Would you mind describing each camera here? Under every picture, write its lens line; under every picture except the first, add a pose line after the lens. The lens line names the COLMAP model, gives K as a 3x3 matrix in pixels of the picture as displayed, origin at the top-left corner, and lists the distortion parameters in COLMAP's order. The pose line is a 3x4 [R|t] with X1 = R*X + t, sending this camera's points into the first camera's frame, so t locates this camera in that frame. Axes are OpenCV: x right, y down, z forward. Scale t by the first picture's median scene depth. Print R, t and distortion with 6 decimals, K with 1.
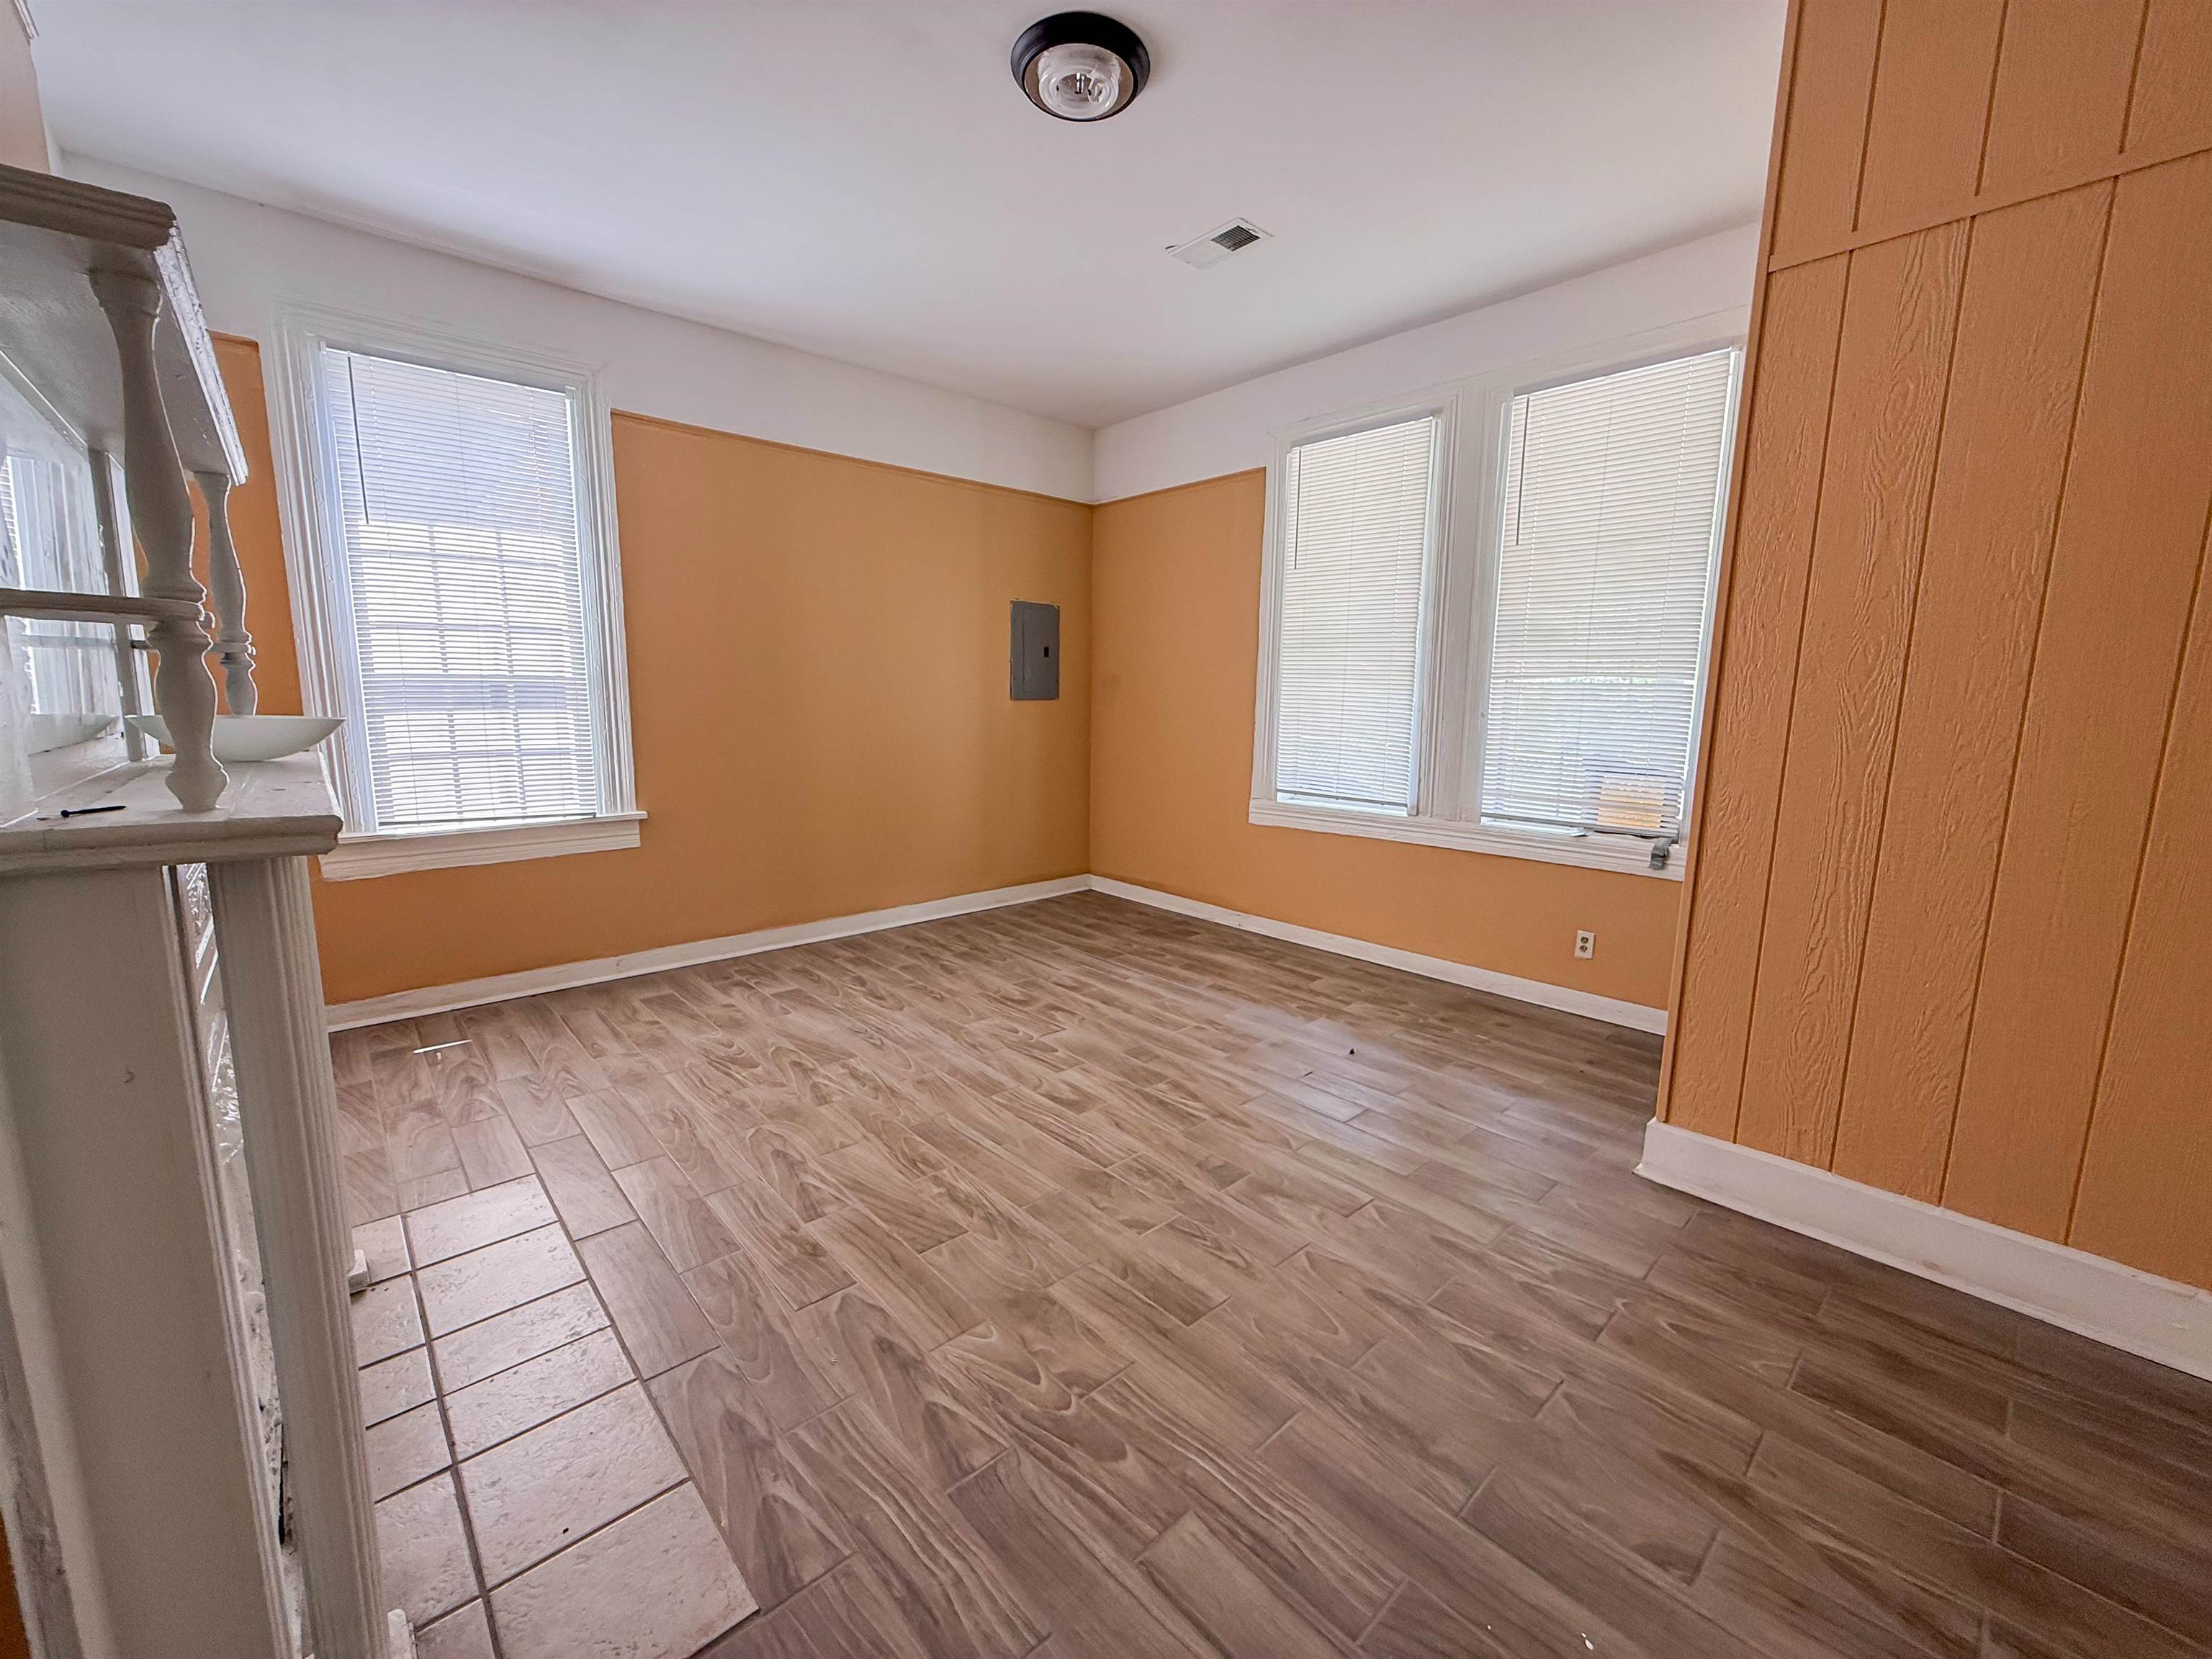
lens RADIAL K [[879.2, 0, 1093.7], [0, 879.2, 833.9], [0, 0, 1]] dist [-0.000458, -0.000412]
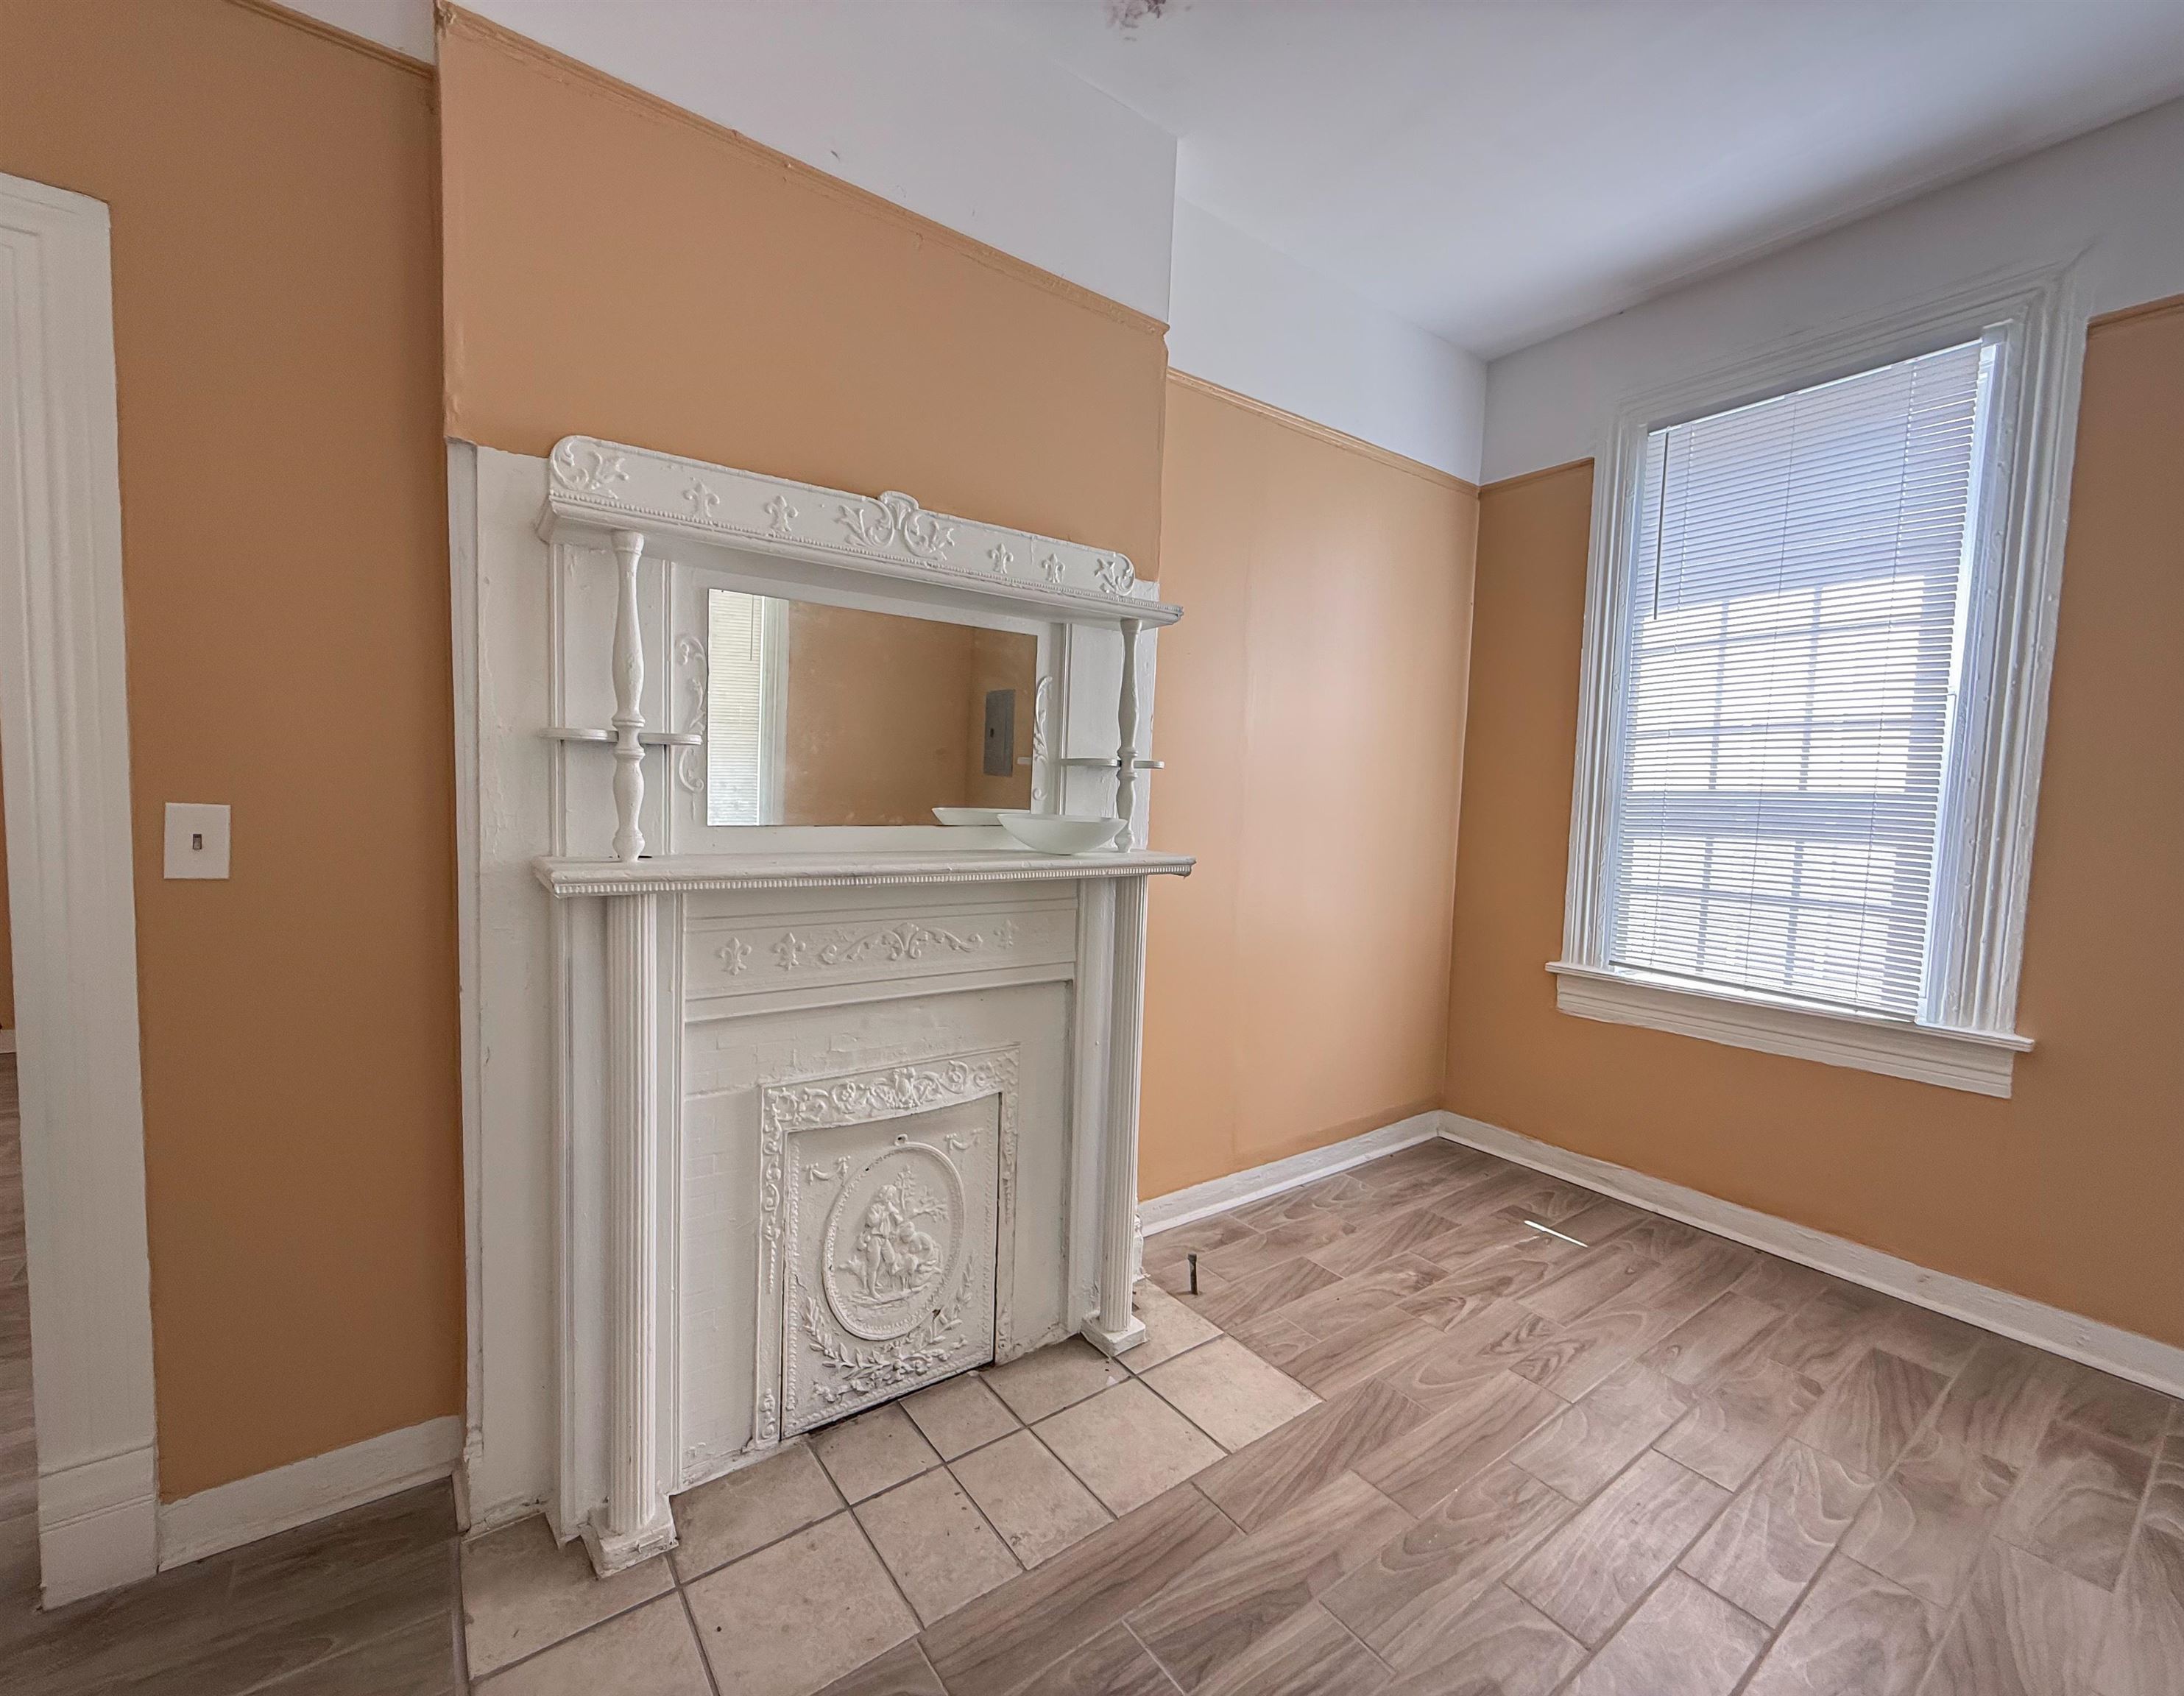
lens RADIAL K [[902.3, 0, 1048.5], [0, 902.3, 850.1], [0, 0, 1]] dist [-0.000400, 0.000310]
pose [[-0.119977, 0.053097, -0.991356, 0.126596], [-0.182938, 0.980287, 0.074644, -0.083652], [0.975776, 0.190312, -0.107898, 0.530429]]
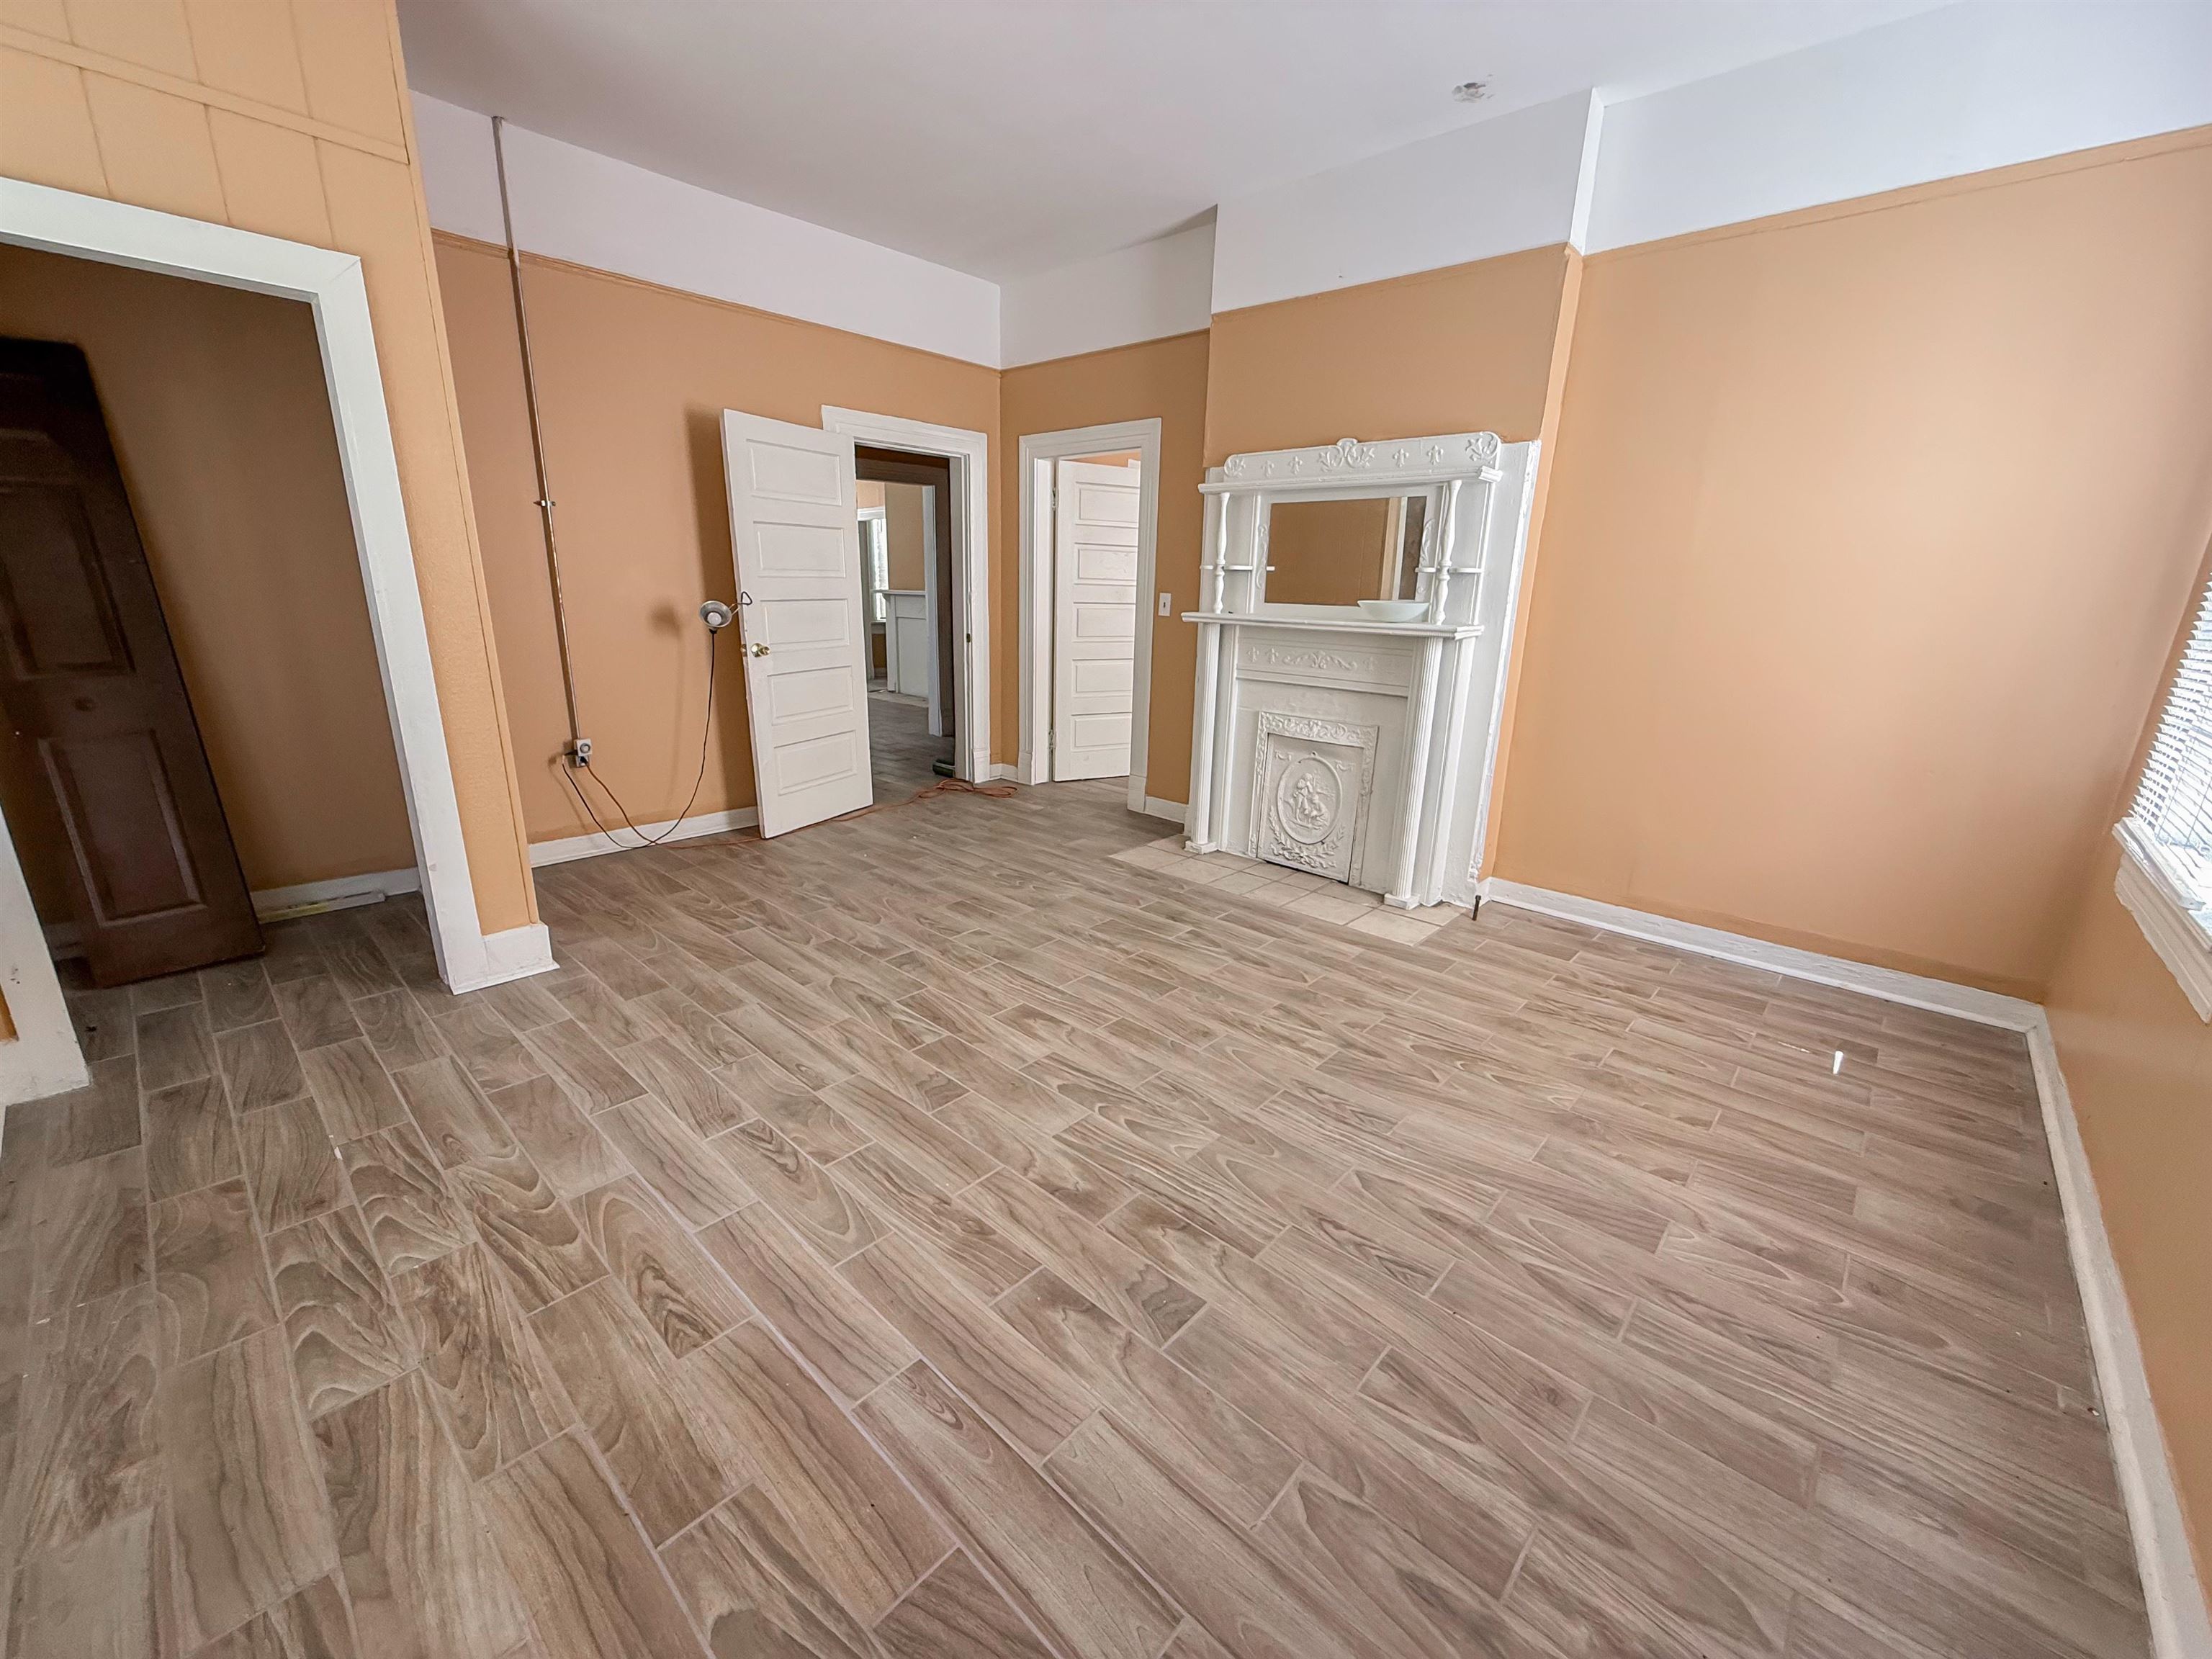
lens RADIAL K [[879.2, 0, 1093.7], [0, 879.2, 833.9], [0, 0, 1]] dist [-0.000458, -0.000412]
pose [[-0.995311, -0.007937, -0.096400, 0.001284], [-0.047767, 0.906953, 0.418514, -0.234053], [0.084108, 0.421157, -0.903080, 1.510778]]
